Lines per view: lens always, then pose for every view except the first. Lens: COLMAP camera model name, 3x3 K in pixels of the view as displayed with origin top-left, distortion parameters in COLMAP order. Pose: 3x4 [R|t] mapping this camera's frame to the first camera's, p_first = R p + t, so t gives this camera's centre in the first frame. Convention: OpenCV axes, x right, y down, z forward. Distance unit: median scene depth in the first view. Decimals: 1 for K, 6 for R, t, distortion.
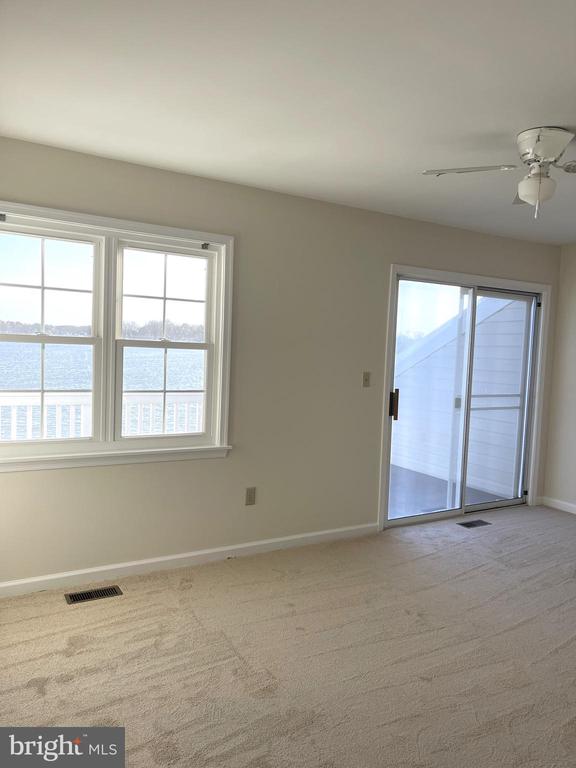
lens RADIAL K [[574.1, 0, 285.8], [0, 574.1, 386.5], [0, 0, 1]] dist [0.036743, -0.071908]
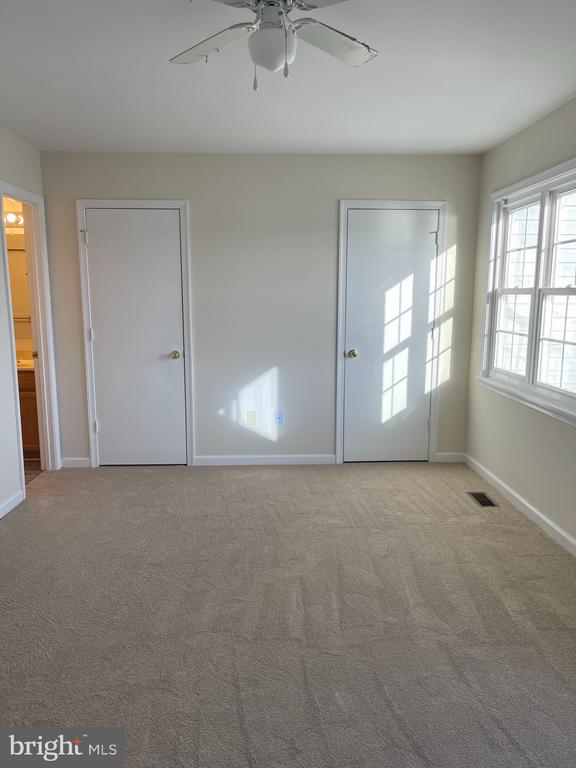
lens RADIAL K [[552.2, 0, 289.5], [0, 552.2, 396.2], [0, 0, 1]] dist [0.037152, -0.061920]
pose [[-0.497983, 0.099390, -0.861472, 0.843298], [-0.078296, 0.984200, 0.158809, -0.012931], [0.863645, 0.146535, -0.482333, 1.135253]]
